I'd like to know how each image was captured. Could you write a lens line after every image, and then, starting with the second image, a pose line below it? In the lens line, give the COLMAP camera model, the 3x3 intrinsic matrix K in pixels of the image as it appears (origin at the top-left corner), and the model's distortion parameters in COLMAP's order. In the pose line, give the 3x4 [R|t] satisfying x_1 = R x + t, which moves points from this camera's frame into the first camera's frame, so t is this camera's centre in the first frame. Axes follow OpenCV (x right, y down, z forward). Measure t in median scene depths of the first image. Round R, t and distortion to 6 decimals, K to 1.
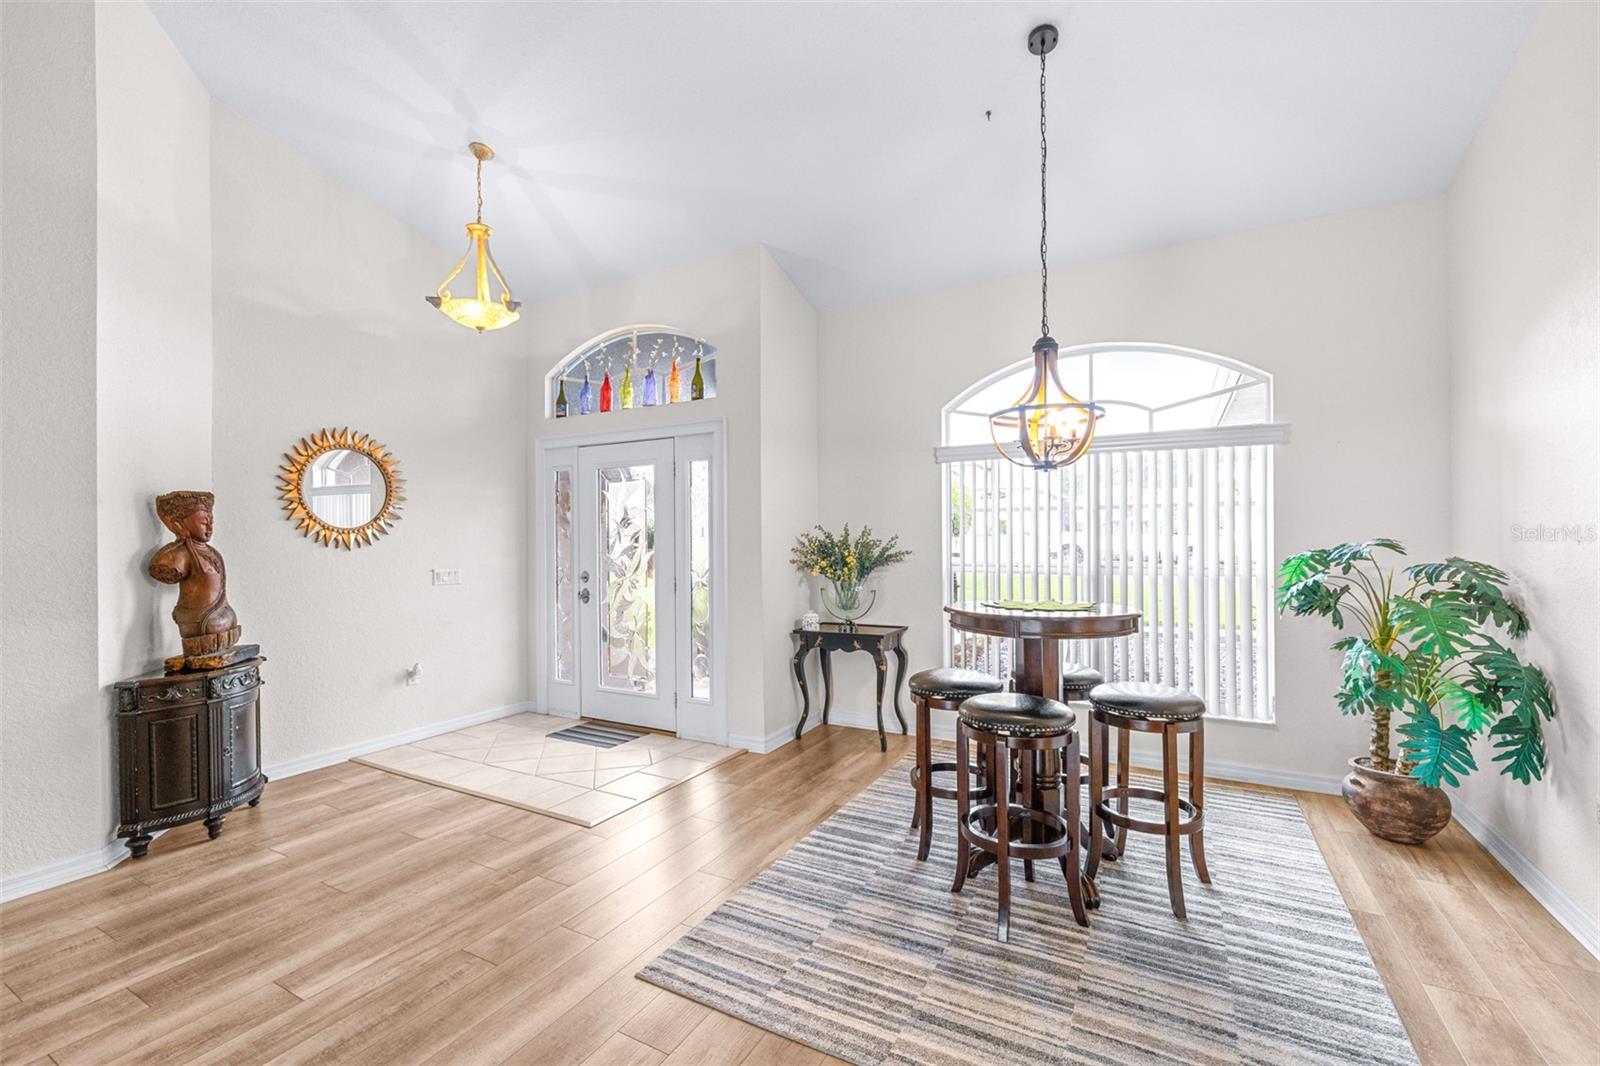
lens RADIAL K [[683.3, 0, 801.5], [0, 683.3, 540.1], [0, 0, 1]] dist [0.001447, -0.000125]
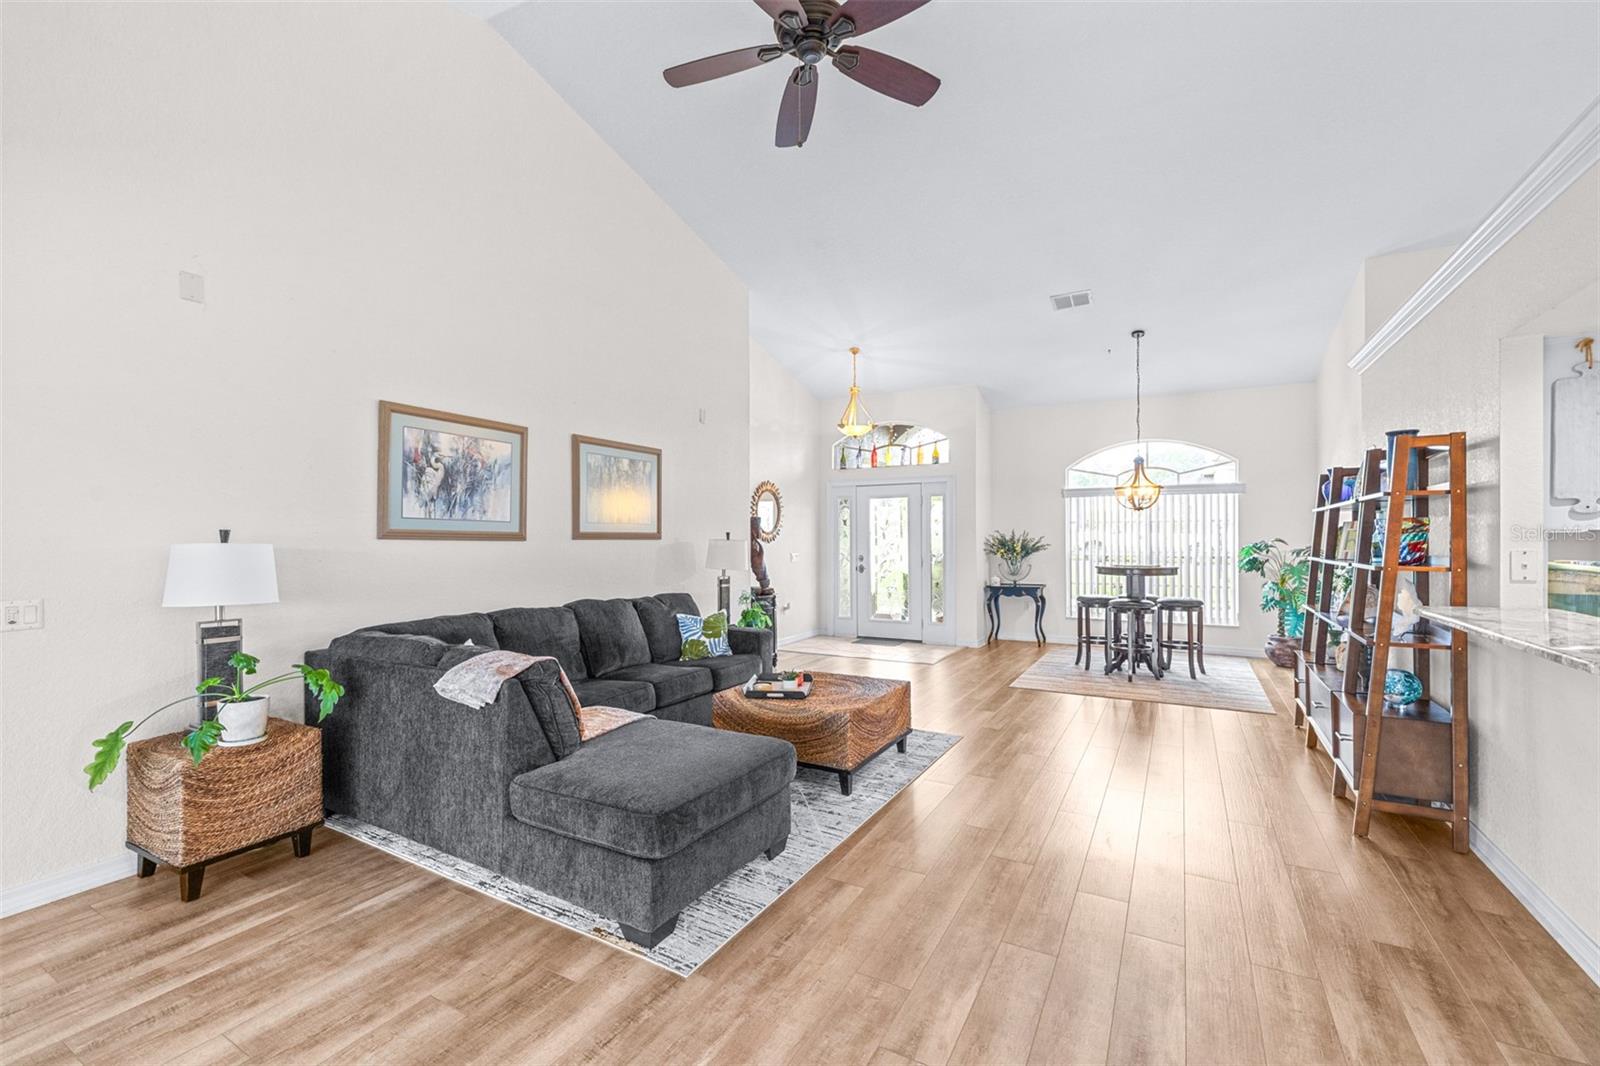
lens RADIAL K [[683.3, 0, 801.5], [0, 683.3, 540.1], [0, 0, 1]] dist [0.001447, -0.000125]
pose [[0.999955, 0.001915, -0.009329, -0.532825], [-0.001922, 0.999998, -0.000742, 0.007491], [0.009328, 0.000760, 0.999956, -0.941194]]
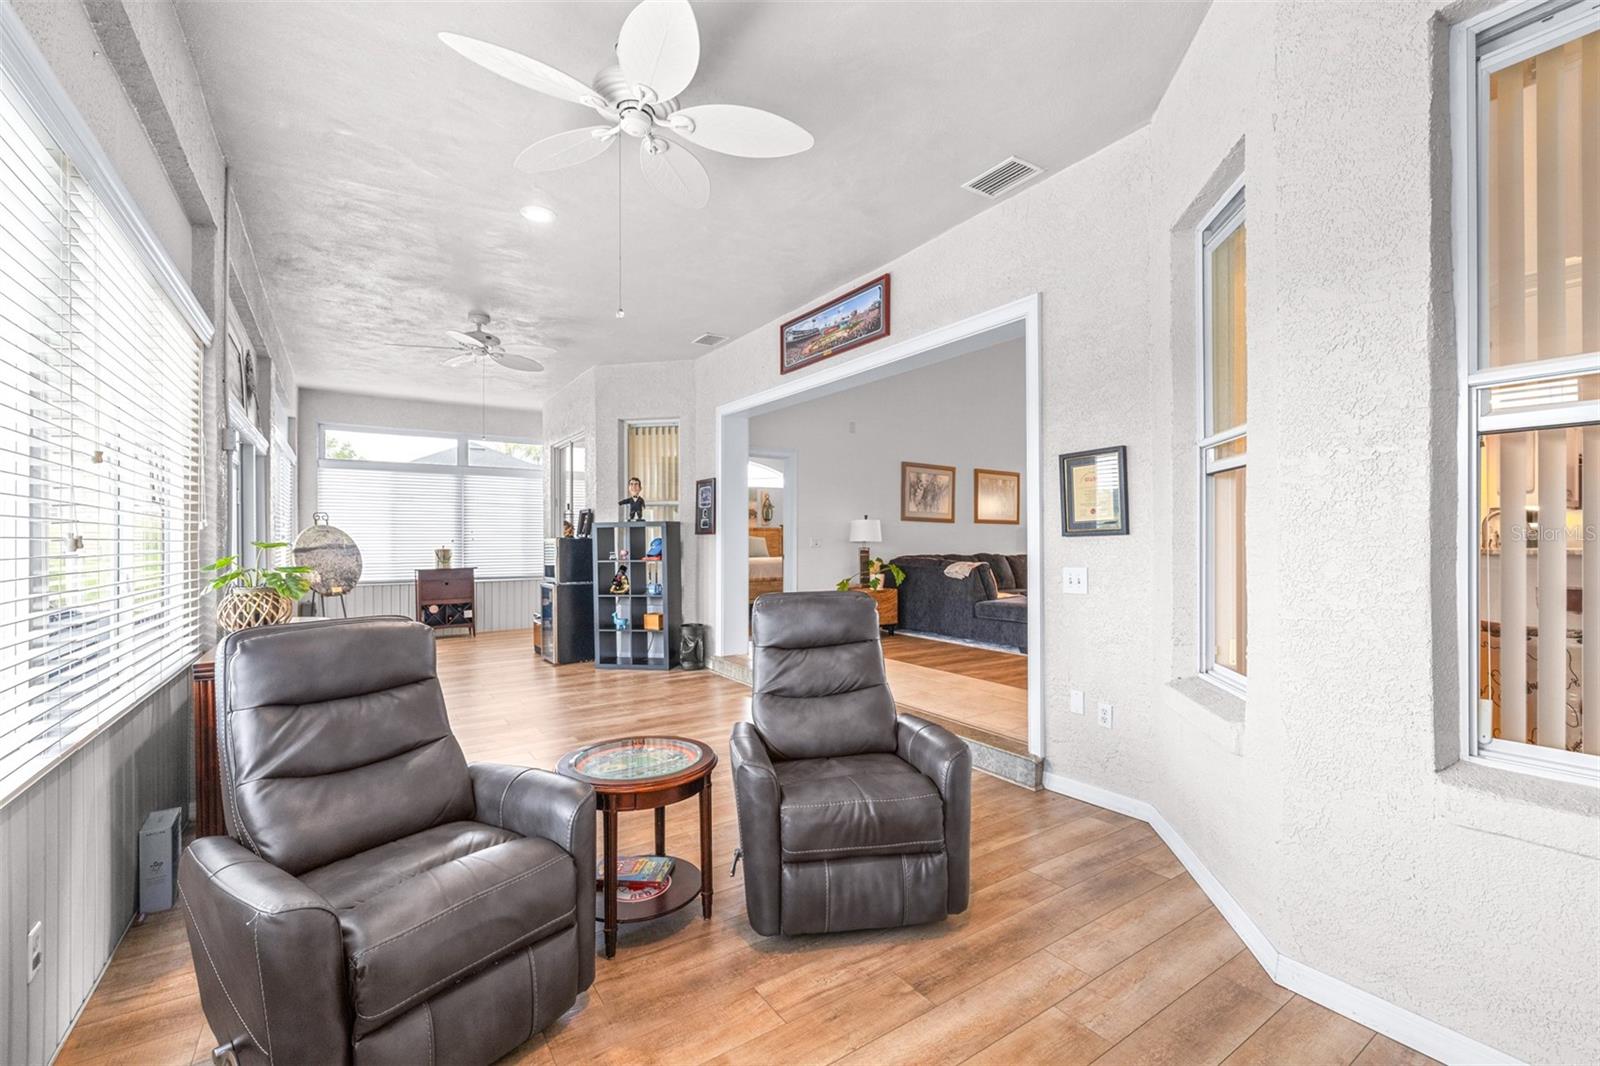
lens RADIAL K [[683.3, 0, 801.5], [0, 683.3, 540.1], [0, 0, 1]] dist [0.001447, -0.000125]
pose [[0.887022, 0.004486, -0.461706, -0.406340], [-0.008428, 0.999944, -0.006477, 0.078472], [0.461651, 0.009636, 0.887010, -1.989902]]
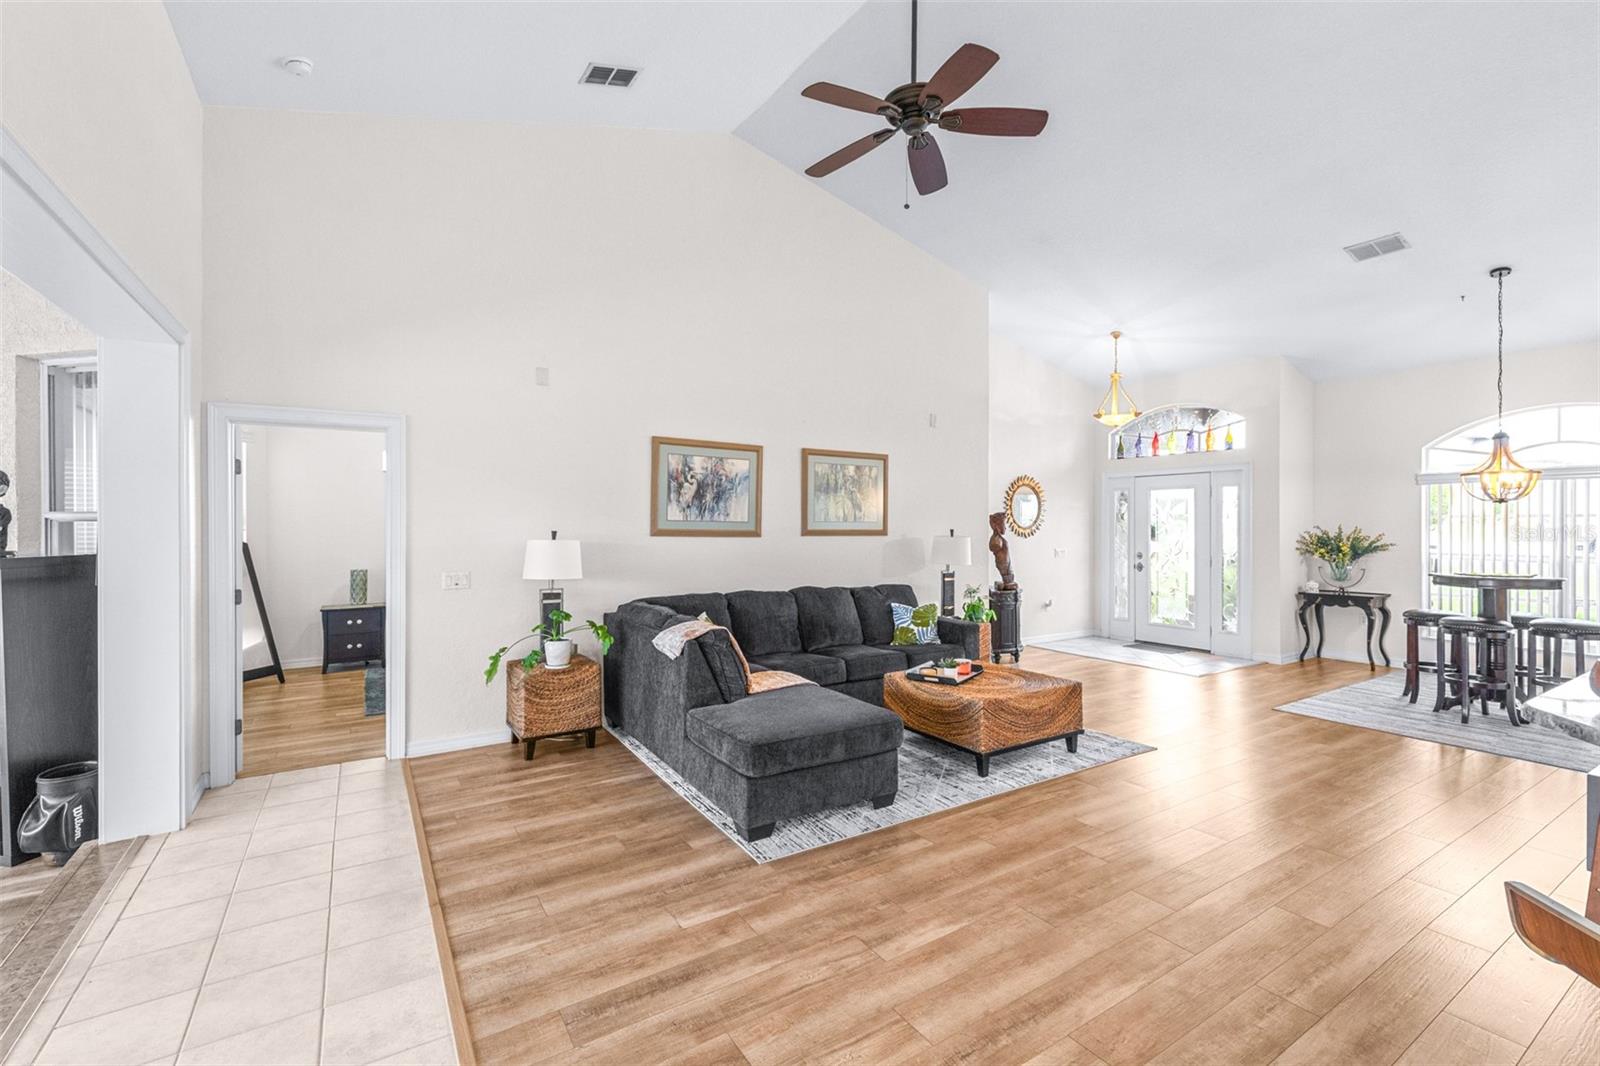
lens RADIAL K [[703.1, 0, 799.7], [0, 703.1, 527.9], [0, 0, 1]] dist [0.001782, 0.000210]
pose [[0.877465, 0.007652, -0.479579, -0.258967], [-0.007888, 0.999968, 0.001524, -0.011311], [0.479575, 0.002446, 0.877497, -1.040605]]
